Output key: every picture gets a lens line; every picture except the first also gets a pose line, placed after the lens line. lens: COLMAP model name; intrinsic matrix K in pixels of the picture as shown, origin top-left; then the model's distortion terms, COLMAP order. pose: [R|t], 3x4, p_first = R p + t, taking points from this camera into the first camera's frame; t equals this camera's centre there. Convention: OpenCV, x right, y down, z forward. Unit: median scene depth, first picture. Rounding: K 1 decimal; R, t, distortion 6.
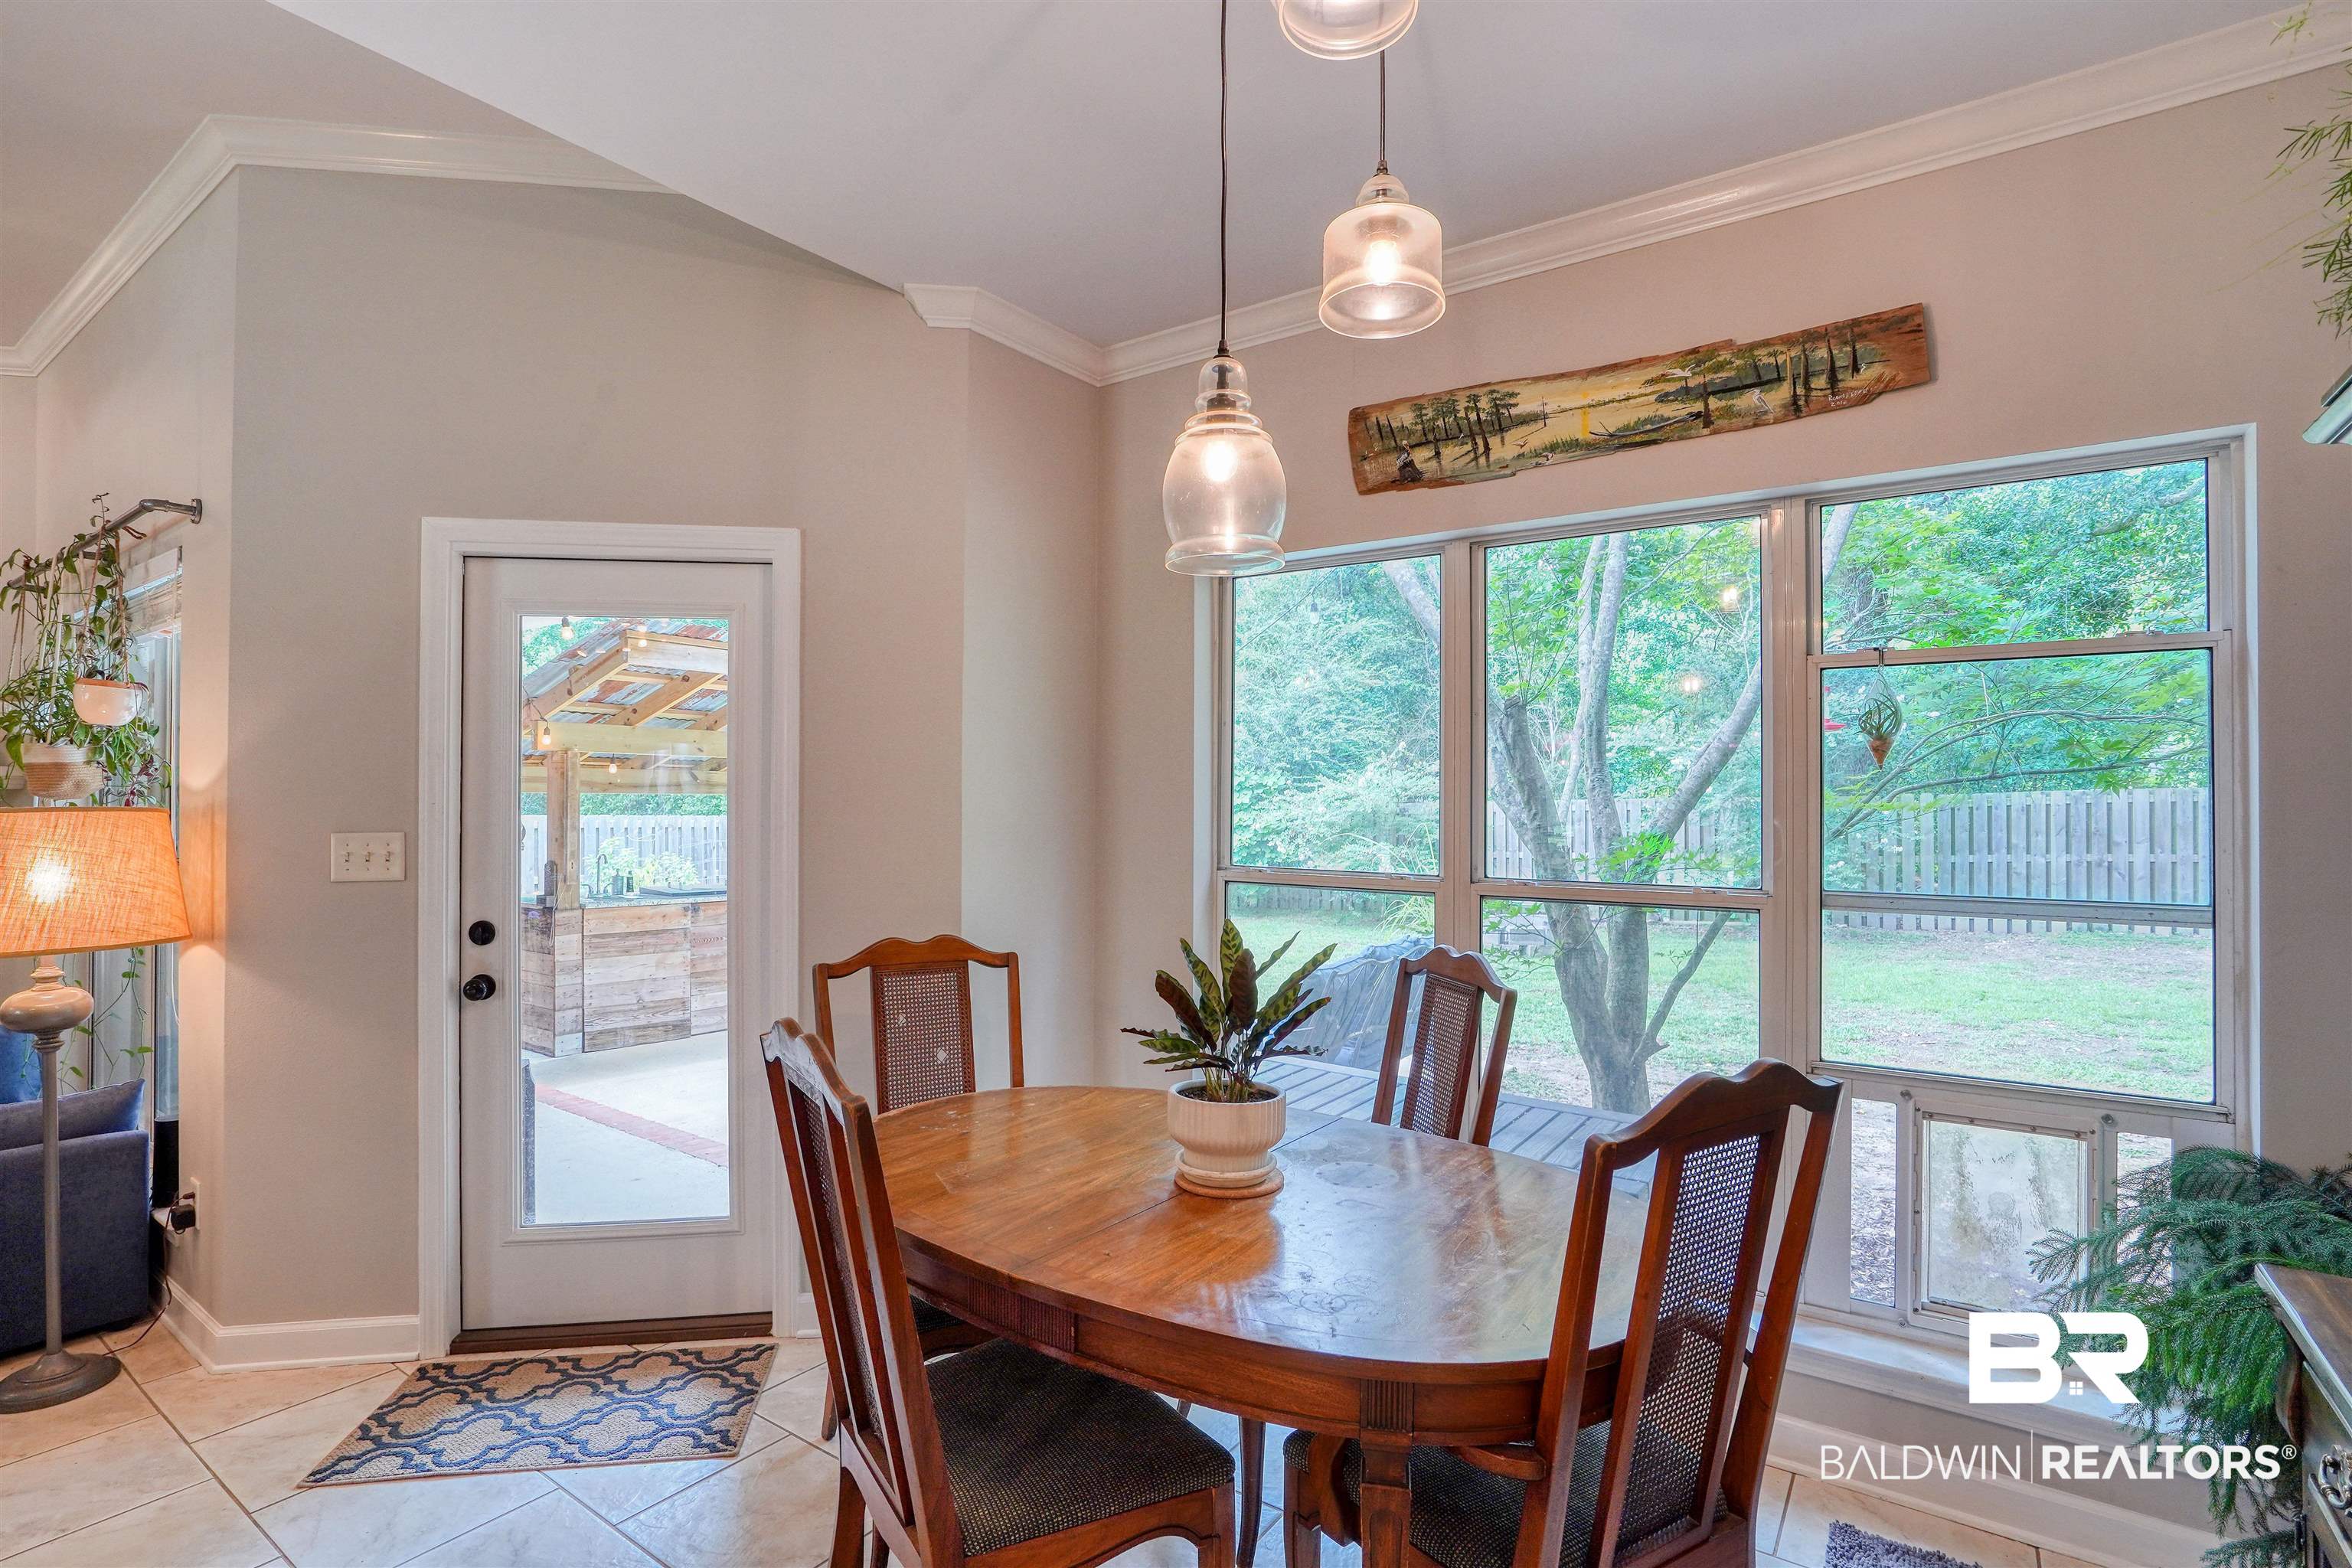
lens RADIAL K [[1127.3, 0, 1178.9], [0, 1127.3, 783.0], [0, 0, 1]] dist [-0.048724, 0.016374]
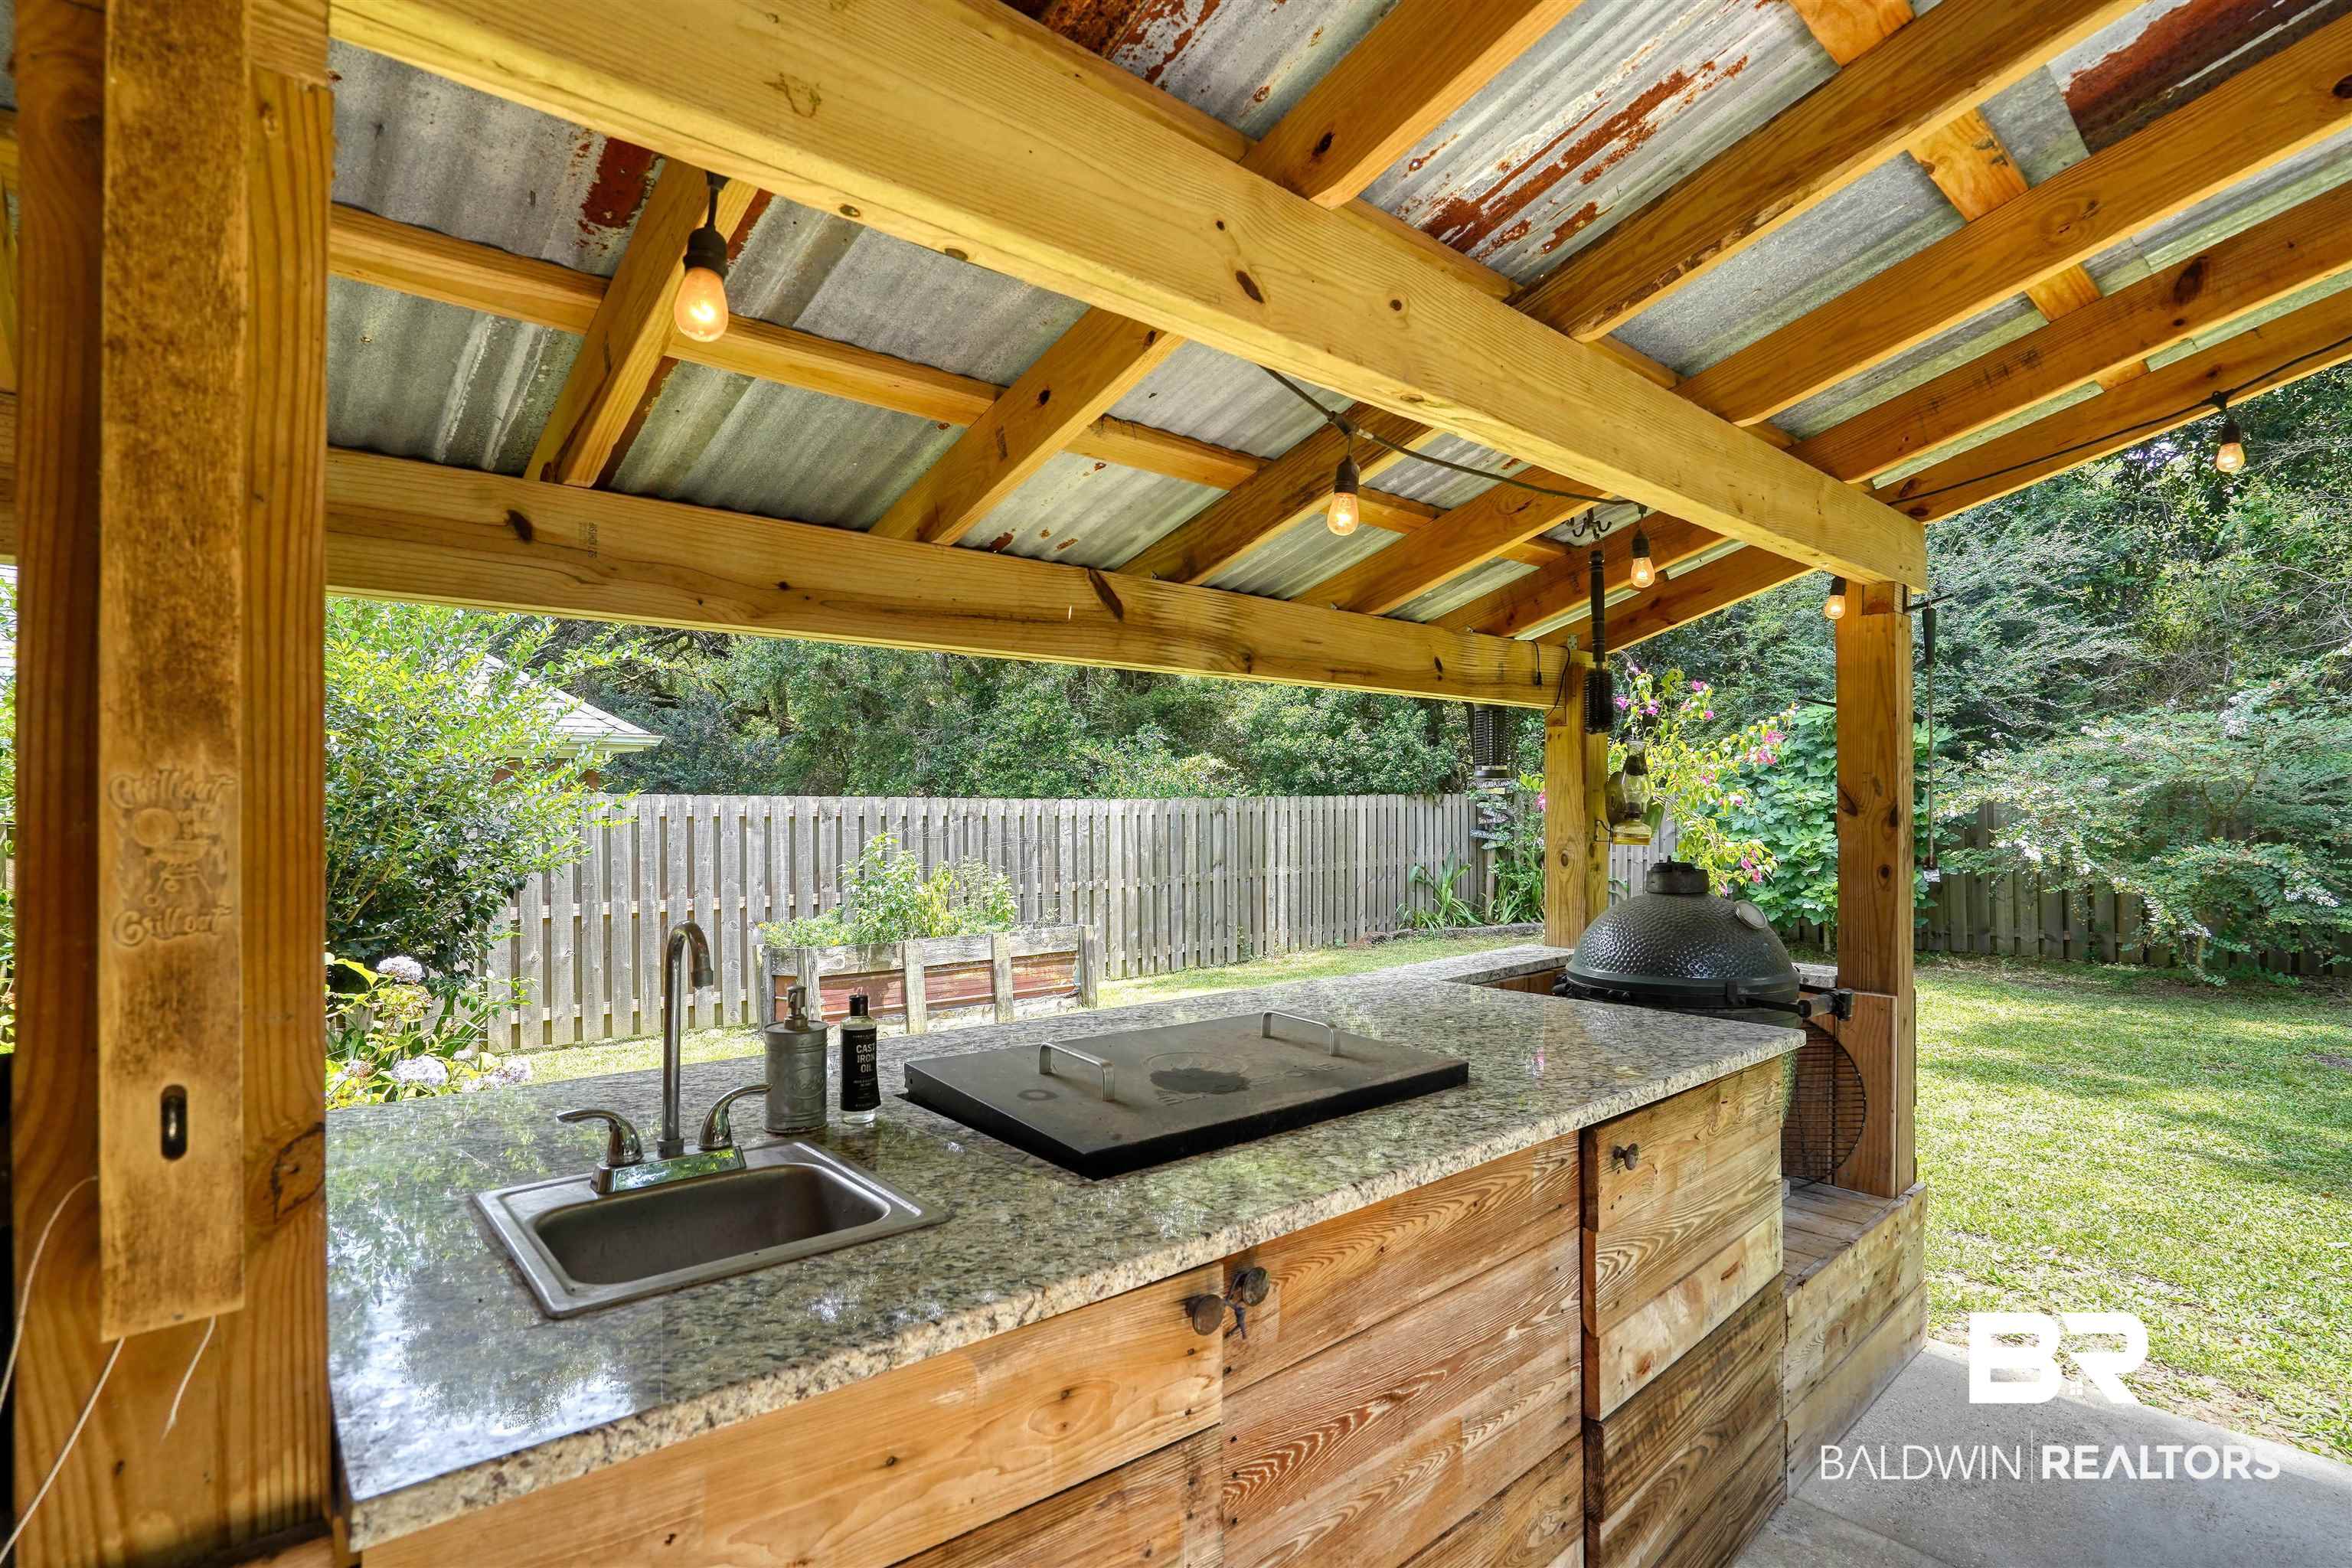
lens RADIAL K [[1127.3, 0, 1153.9], [0, 1127.3, 775.4], [0, 0, 1]] dist [-0.048724, 0.016374]
pose [[0.968275, -0.011702, -0.249614, -0.582305], [0.010718, 0.999929, -0.005301, 0.061988], [0.249658, 0.002457, 0.968331, 1.217915]]
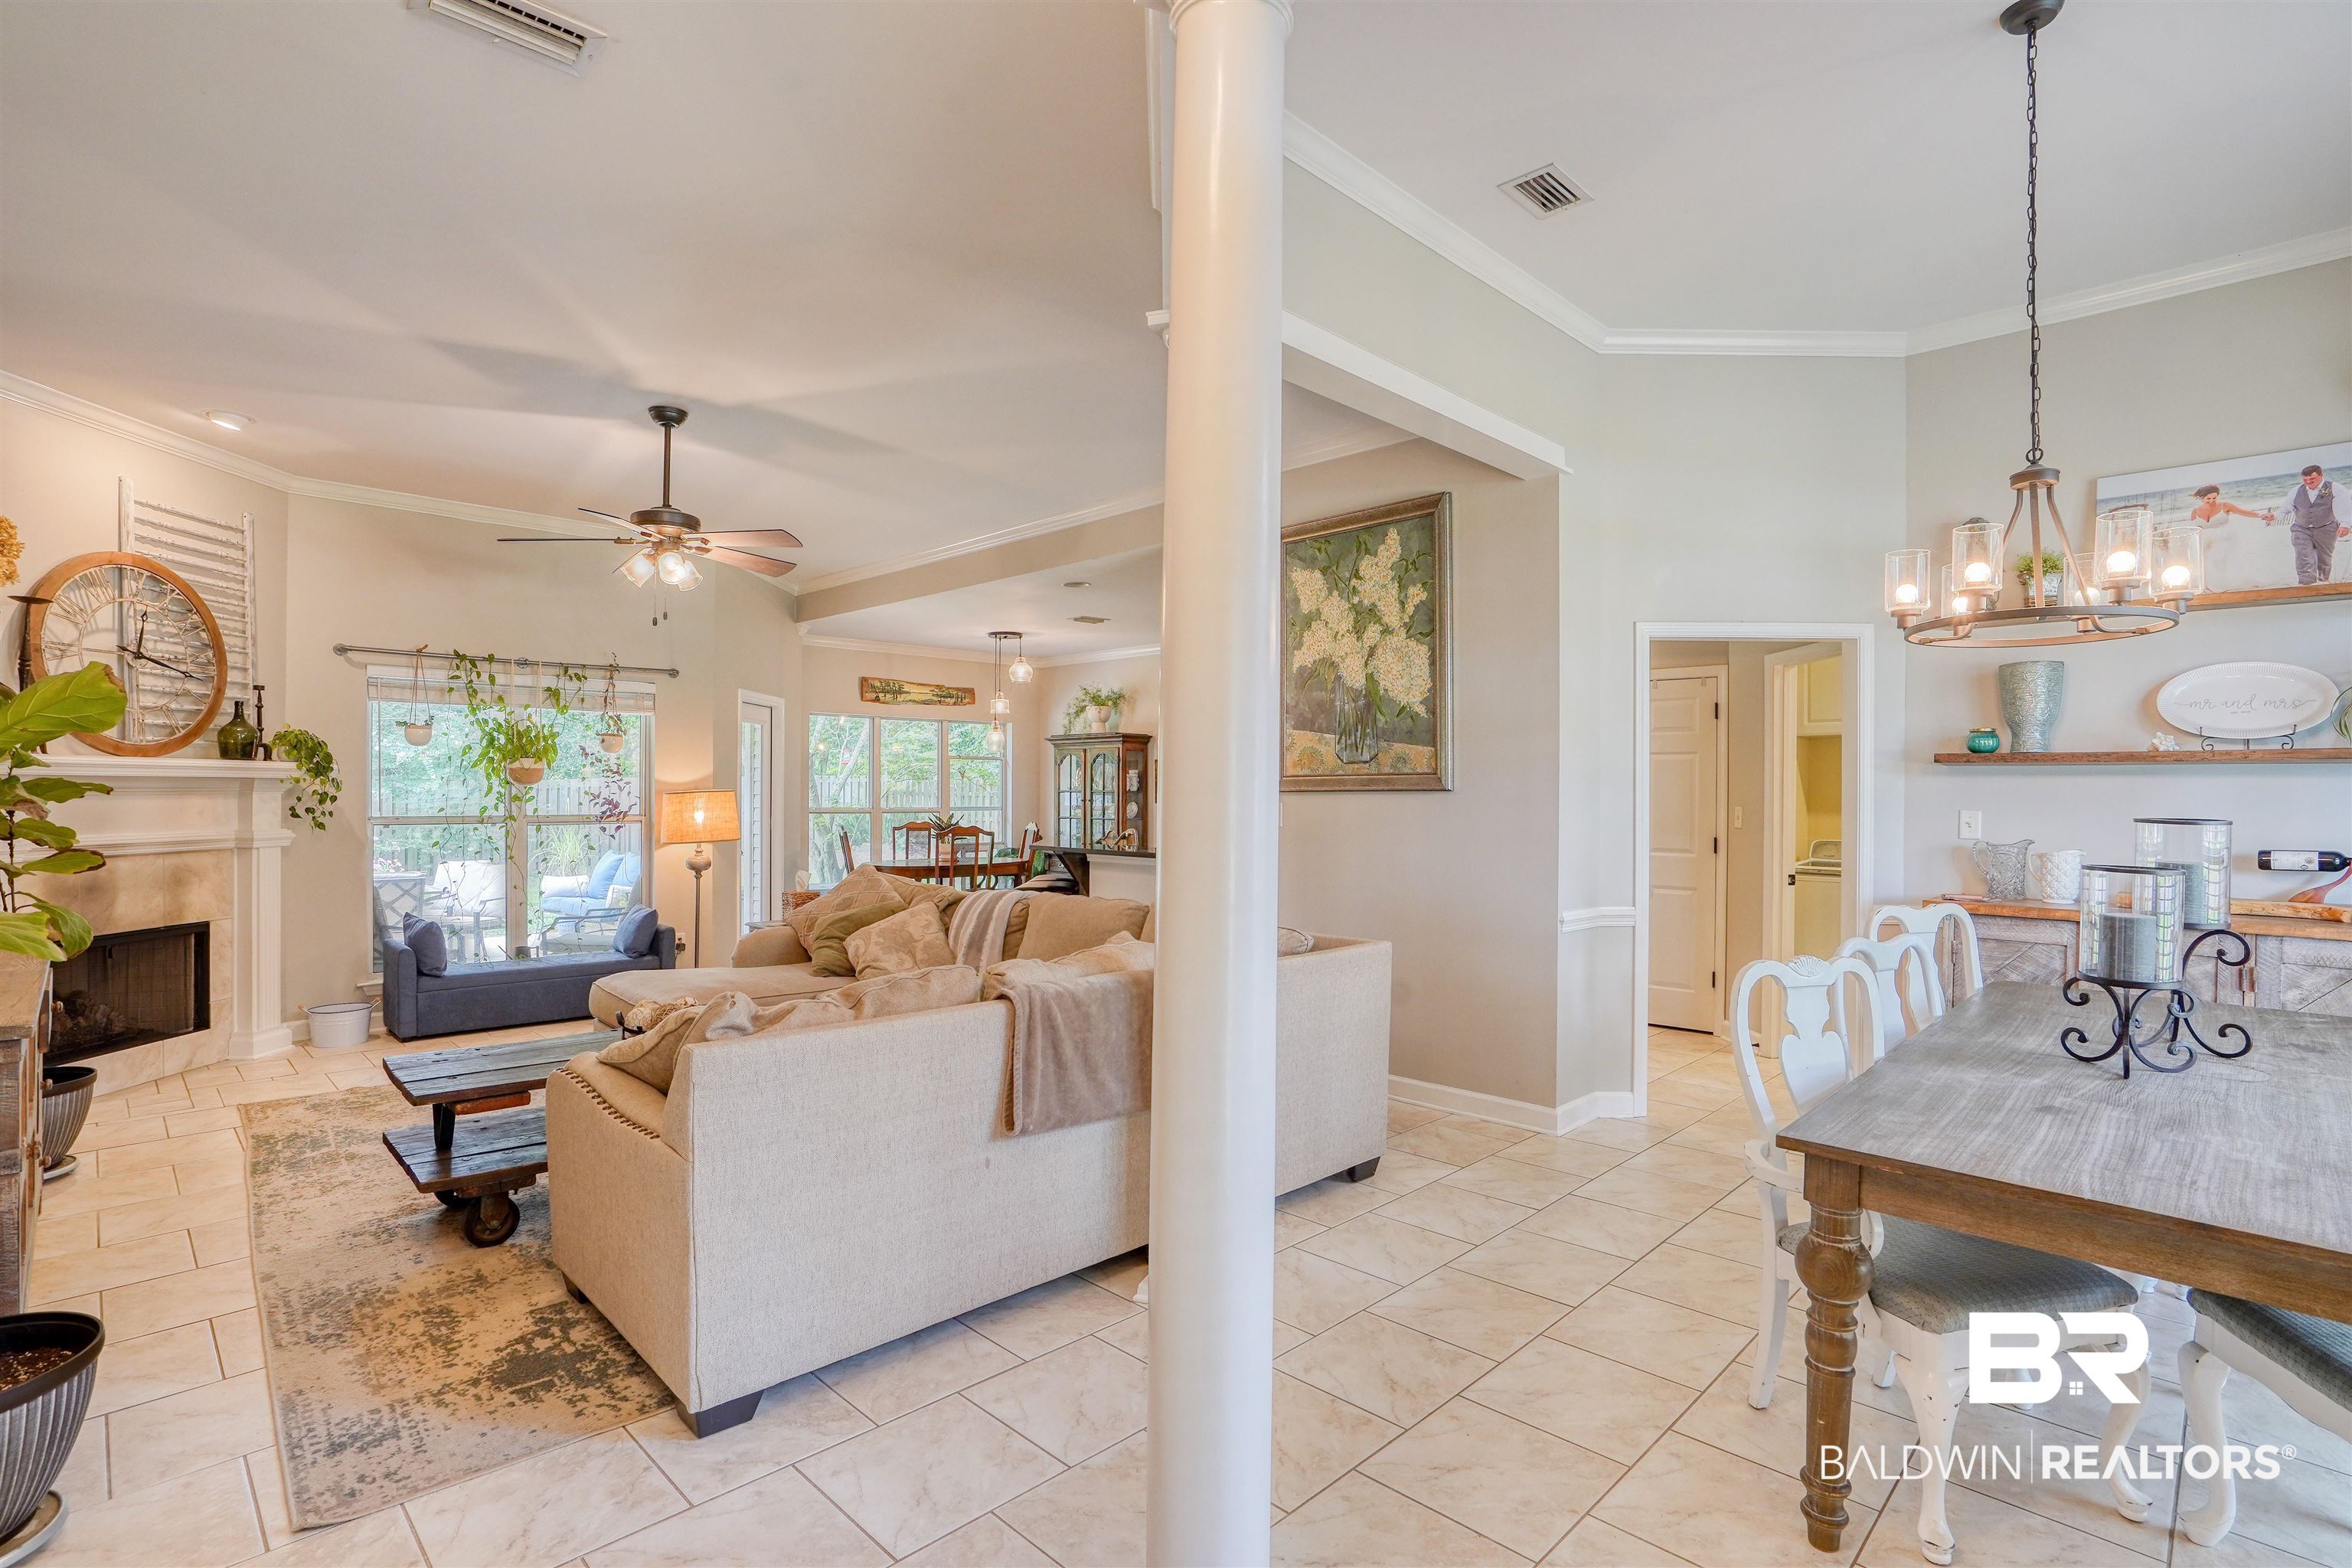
lens RADIAL K [[1127.3, 0, 1177.4], [0, 1127.3, 798.3], [0, 0, 1]] dist [-0.048724, 0.016374]
pose [[0.175640, -0.007207, 0.984428, -1.806148], [-0.018119, 0.999780, 0.010552, -0.001730], [-0.984288, -0.019690, 0.175471, -0.351824]]
